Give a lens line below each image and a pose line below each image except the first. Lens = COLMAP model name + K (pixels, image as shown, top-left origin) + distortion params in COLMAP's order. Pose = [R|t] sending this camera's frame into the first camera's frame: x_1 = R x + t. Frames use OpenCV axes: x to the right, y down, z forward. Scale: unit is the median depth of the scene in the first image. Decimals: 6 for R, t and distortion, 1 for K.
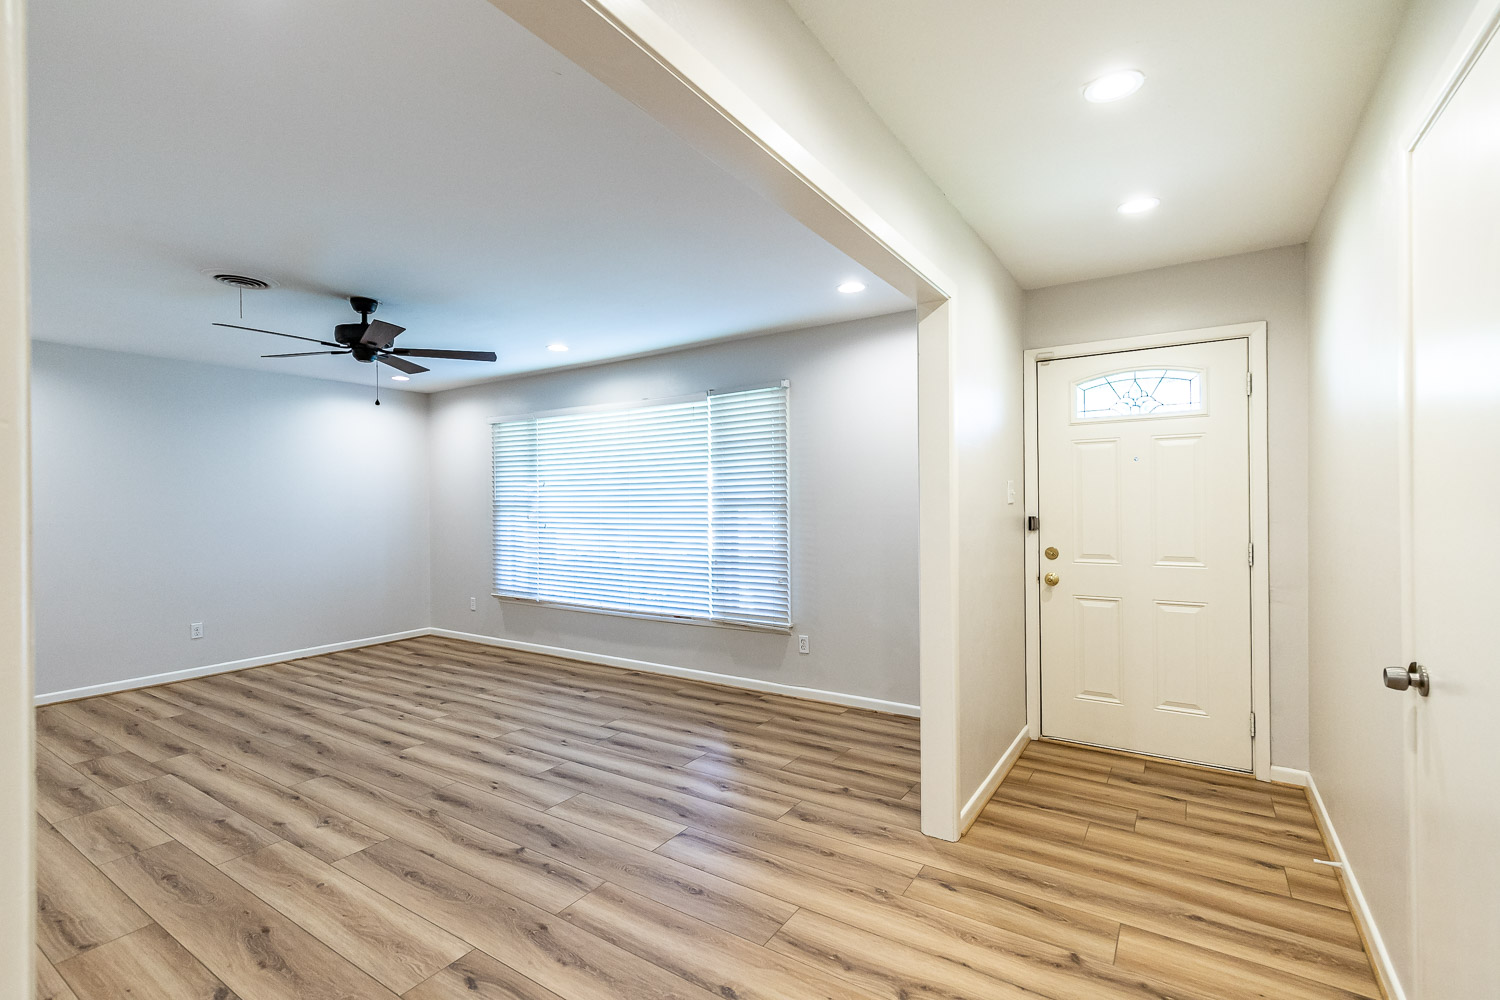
lens RADIAL K [[677.4, 0, 746.2], [0, 677.4, 498.9], [0, 0, 1]] dist [-0.000046, 0.000184]
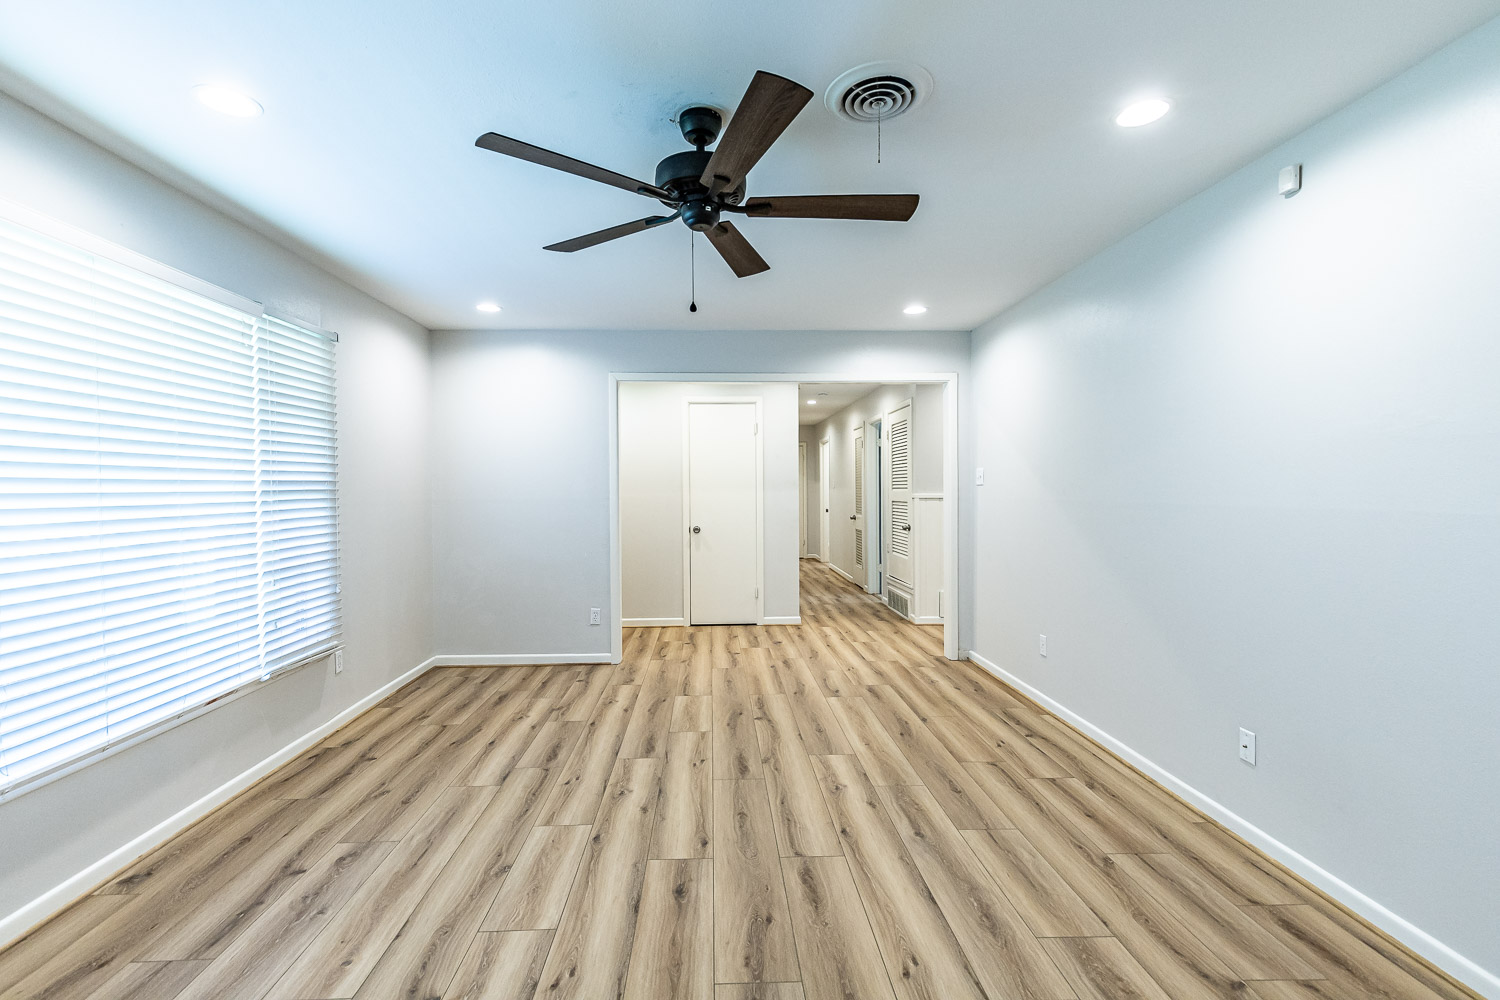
lens RADIAL K [[677.4, 0, 747.6], [0, 677.4, 495.3], [0, 0, 1]] dist [-0.000046, 0.000184]
pose [[-0.595175, 0.003874, 0.803587, -1.254268], [0.009363, 0.999954, 0.002114, 0.024596], [-0.803542, 0.008782, -0.595184, 1.574446]]
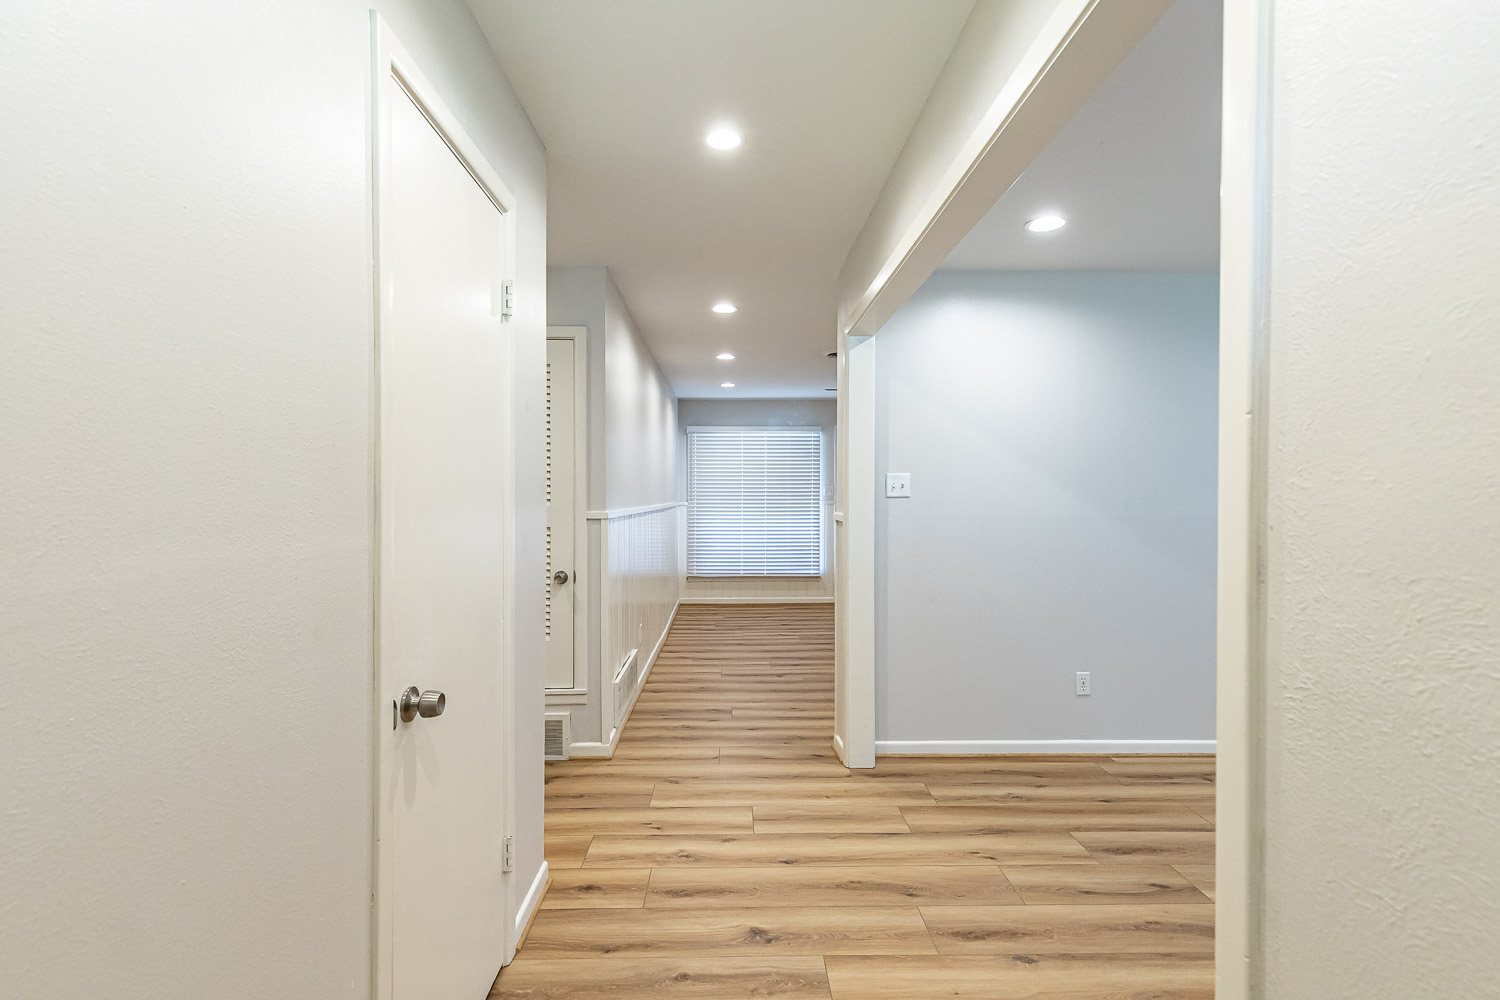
lens RADIAL K [[677.4, 0, 750.3], [0, 677.4, 495.0], [0, 0, 1]] dist [-0.000046, 0.000184]
pose [[-0.826614, 0.013422, -0.562609, 0.534694], [0.006771, 0.999880, 0.013905, -0.008748], [0.562728, 0.007685, -0.826606, 0.959828]]
